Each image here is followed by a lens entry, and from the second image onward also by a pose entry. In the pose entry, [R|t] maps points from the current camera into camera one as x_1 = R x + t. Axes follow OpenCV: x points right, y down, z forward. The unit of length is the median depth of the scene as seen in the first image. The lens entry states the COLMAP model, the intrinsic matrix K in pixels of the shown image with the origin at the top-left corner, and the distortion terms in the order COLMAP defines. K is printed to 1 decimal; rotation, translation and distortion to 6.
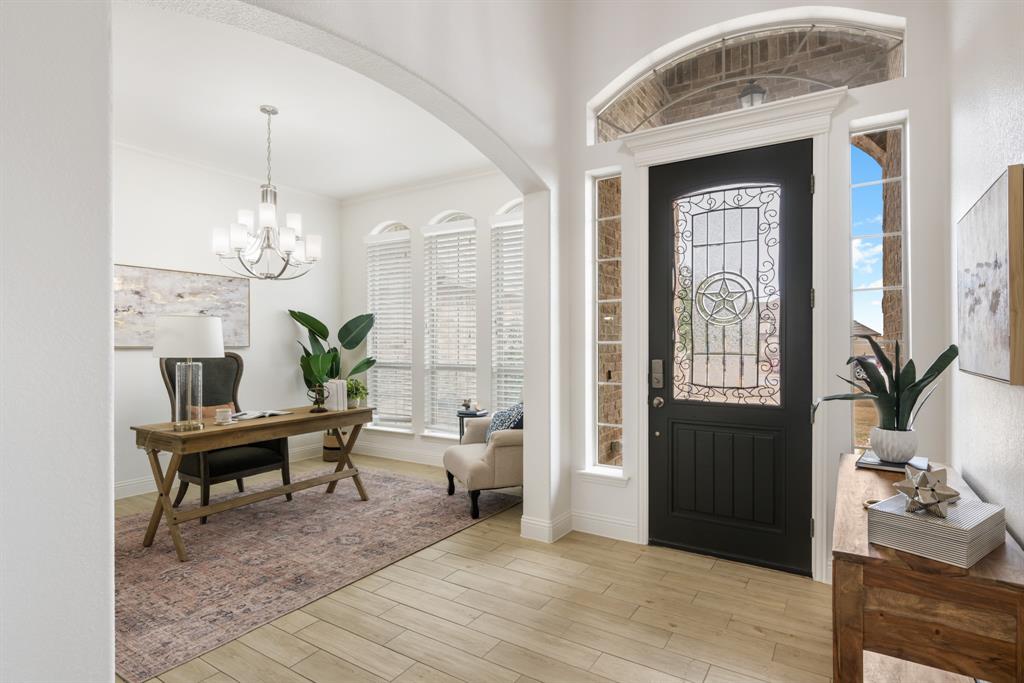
lens RADIAL K [[532.7, 0, 512.0], [0, 532.7, 341.5], [0, 0, 1]] dist [0.000012, 0.000024]
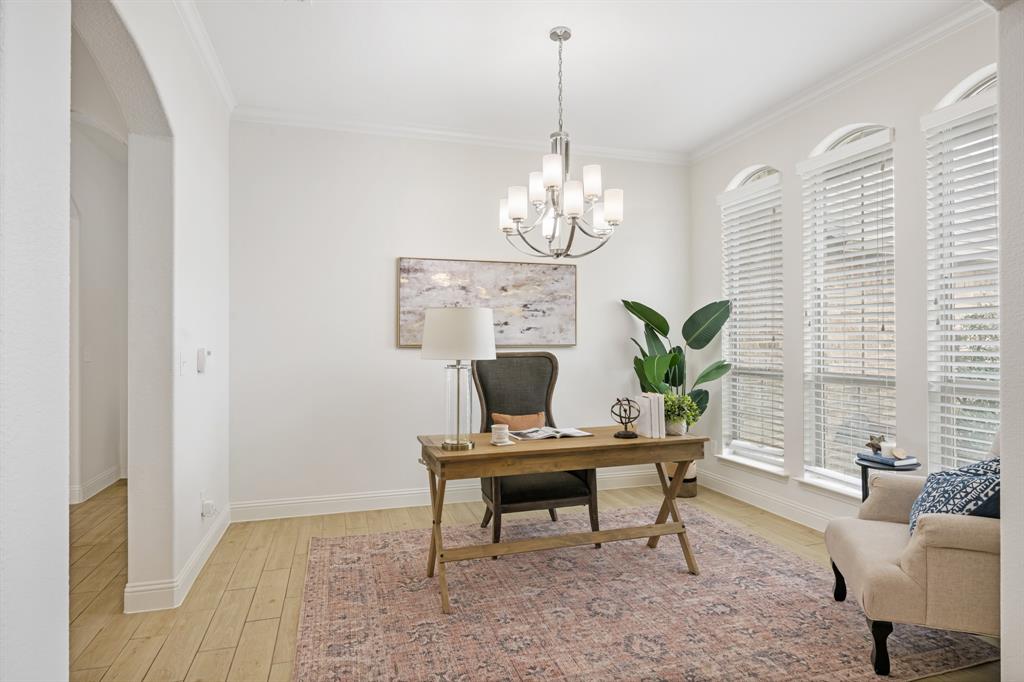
lens RADIAL K [[571.7, 0, 512.0], [0, 571.7, 341.0], [0, 0, 1]] dist [-0.002671, -0.002383]
pose [[0.770163, -0.002314, -0.637843, 0.008633], [0.004859, 0.999986, 0.002239, 0.000615], [0.637829, -0.004823, 0.770163, 0.291156]]
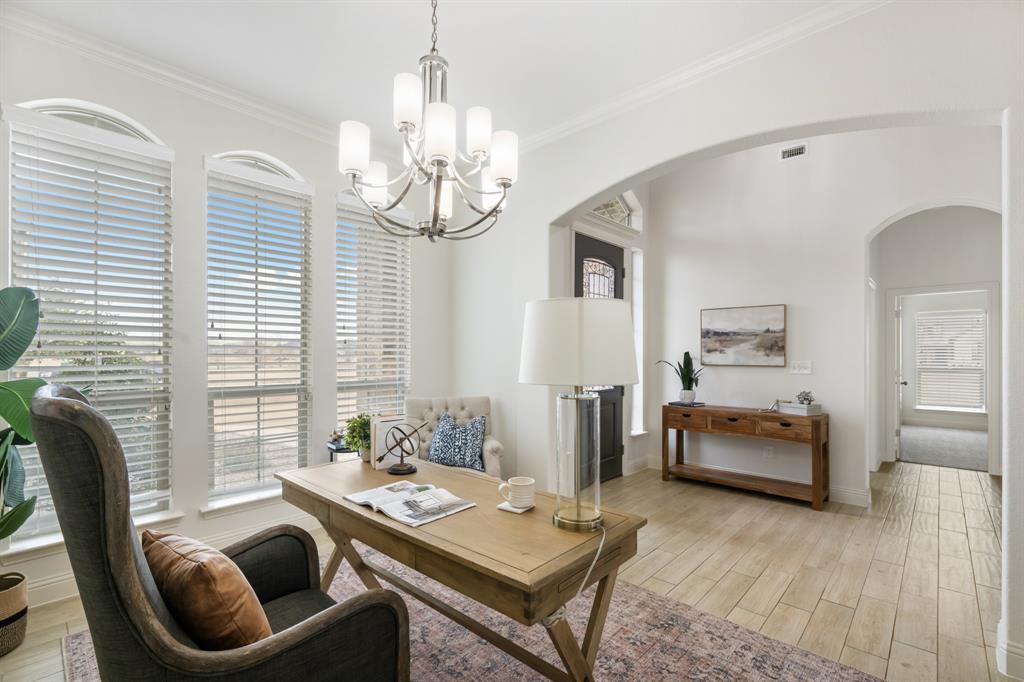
lens RADIAL K [[474.9, 0, 509.5], [0, 474.9, 352.5], [0, 0, 1]] dist [-0.000438, -0.000056]
pose [[0.166371, 0.003262, 0.986058, -0.804912], [-0.002956, 0.999992, -0.002809, 0.001265], [-0.986059, -0.002447, 0.166380, 0.743518]]
